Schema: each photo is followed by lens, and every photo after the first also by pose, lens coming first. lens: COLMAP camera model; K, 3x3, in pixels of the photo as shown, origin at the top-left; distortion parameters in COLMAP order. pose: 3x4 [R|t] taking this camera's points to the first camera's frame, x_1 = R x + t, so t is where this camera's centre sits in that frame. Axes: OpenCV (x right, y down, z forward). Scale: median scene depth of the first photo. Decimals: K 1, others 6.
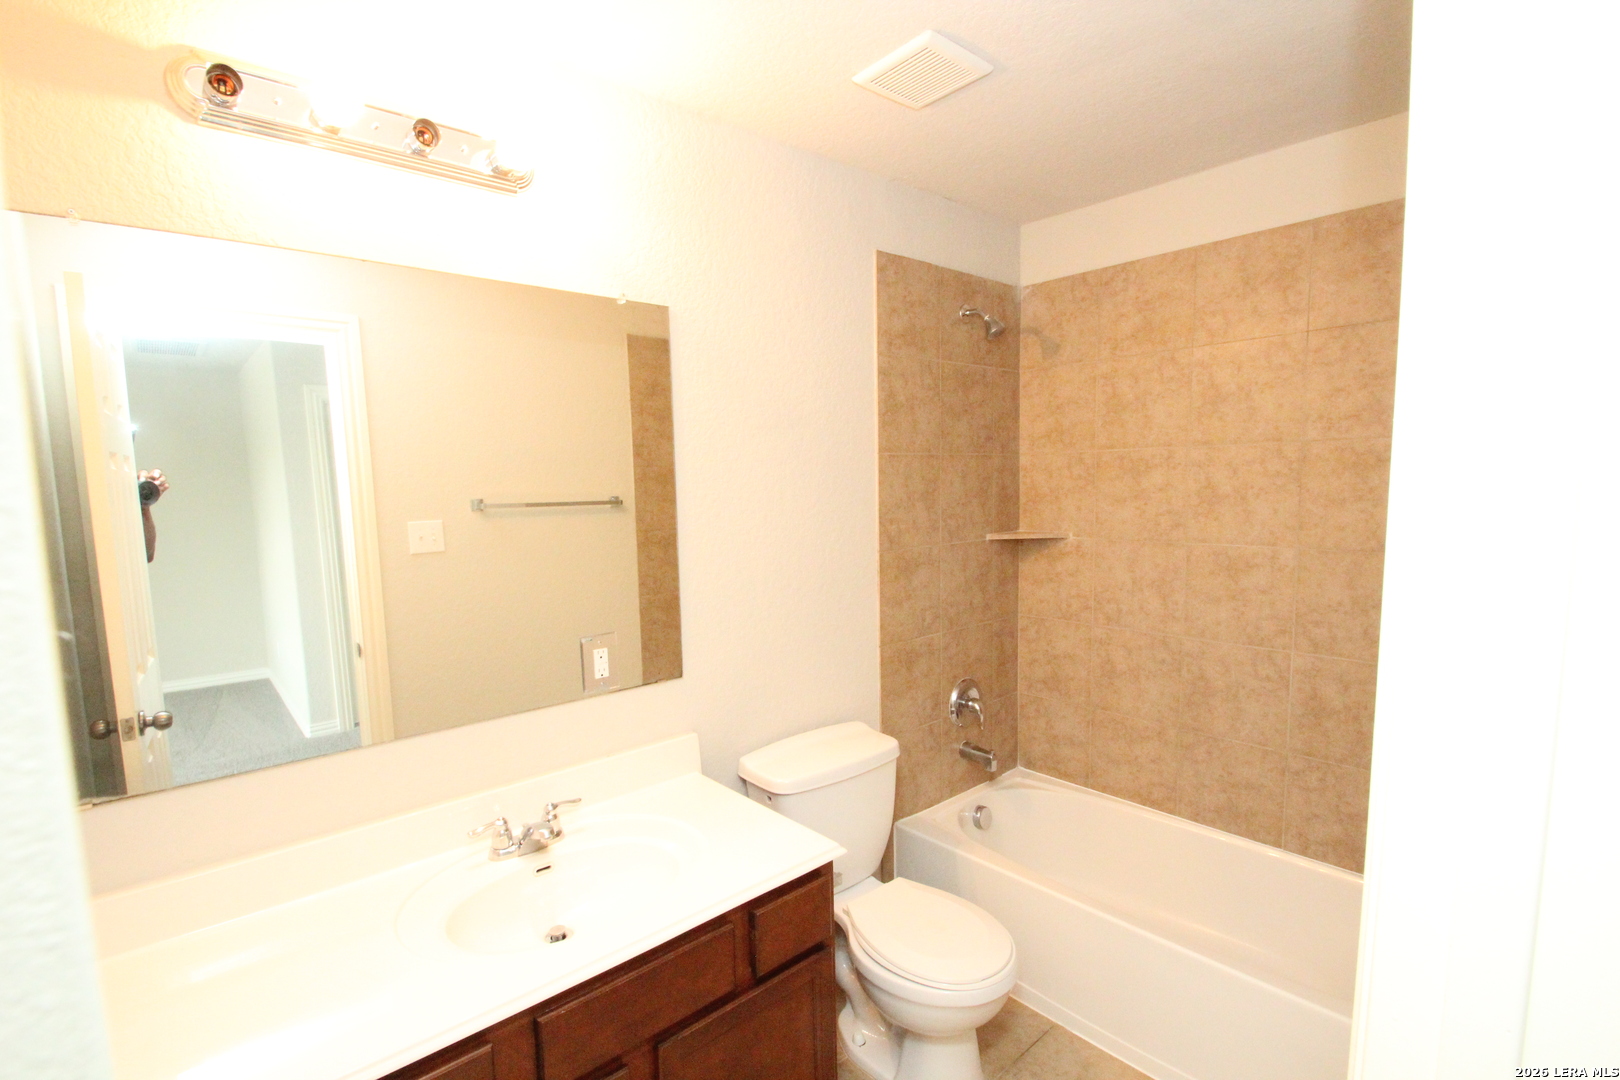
lens RADIAL K [[748.6, 0, 790.6], [0, 748.6, 560.0], [0, 0, 1]] dist [0.007413, -0.012305]
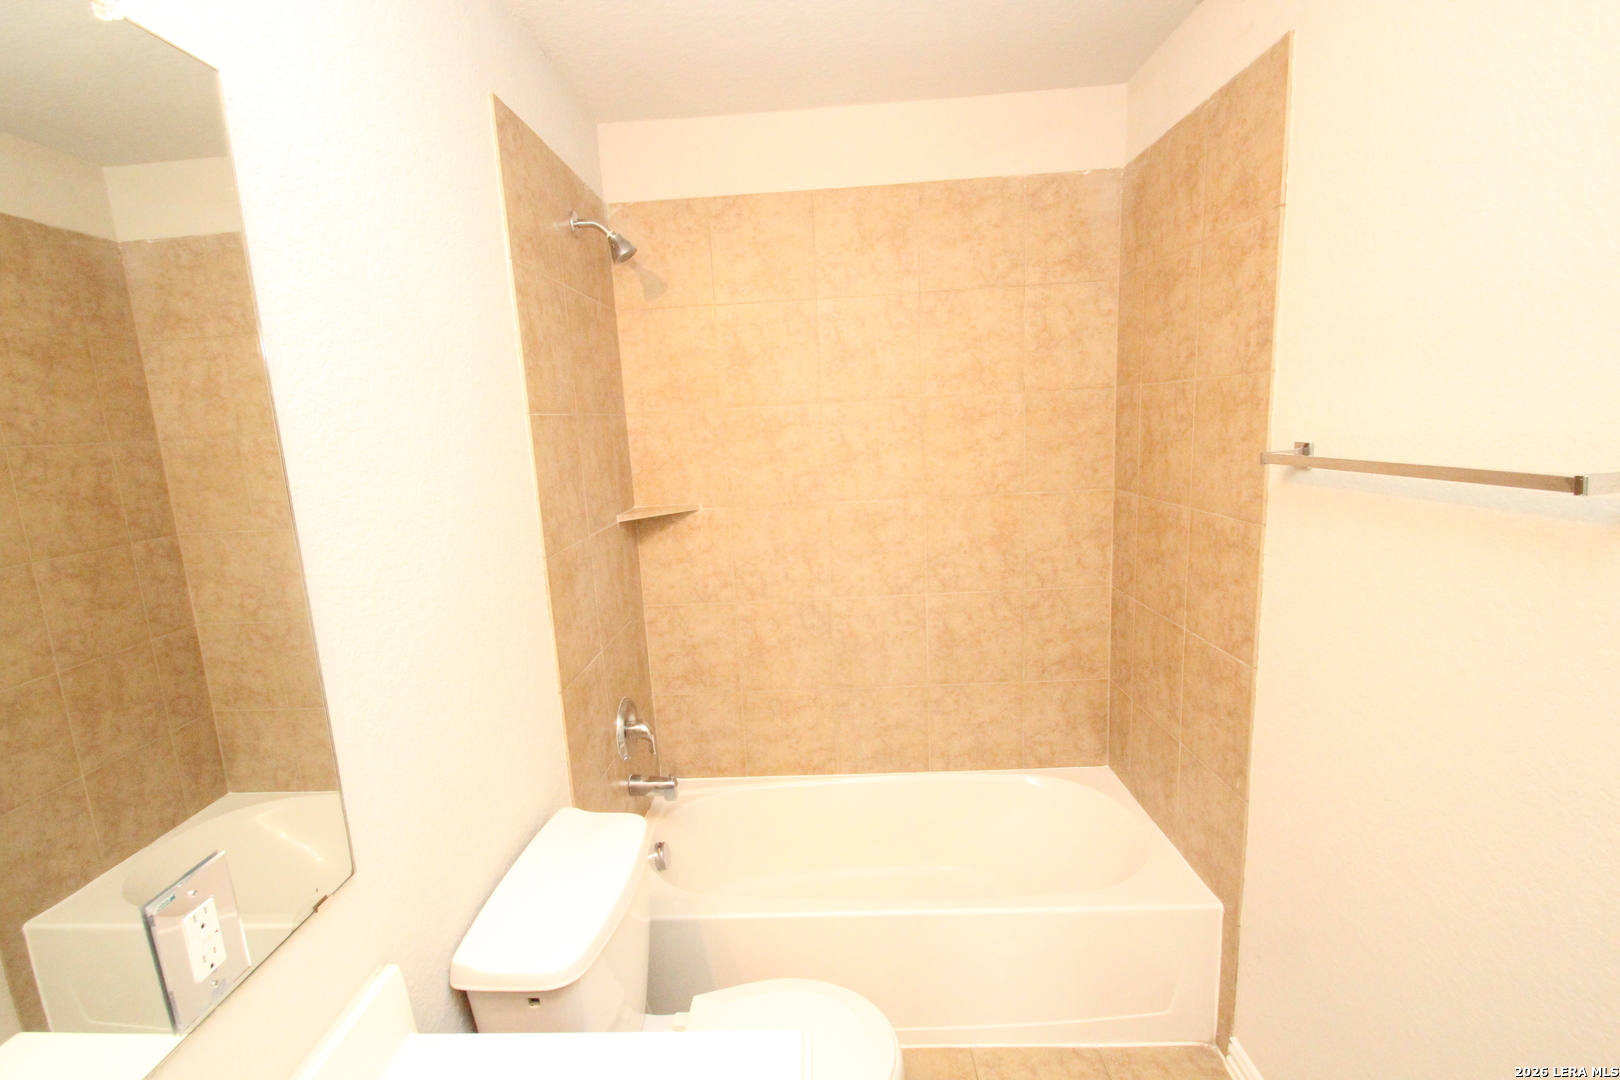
lens RADIAL K [[748.6, 0, 790.6], [0, 748.6, 560.0], [0, 0, 1]] dist [0.007413, -0.012305]
pose [[0.684181, -0.148106, 0.714115, -0.202210], [0.115724, 0.988804, 0.094203, -0.044662], [-0.720072, 0.018189, 0.693661, 0.338724]]
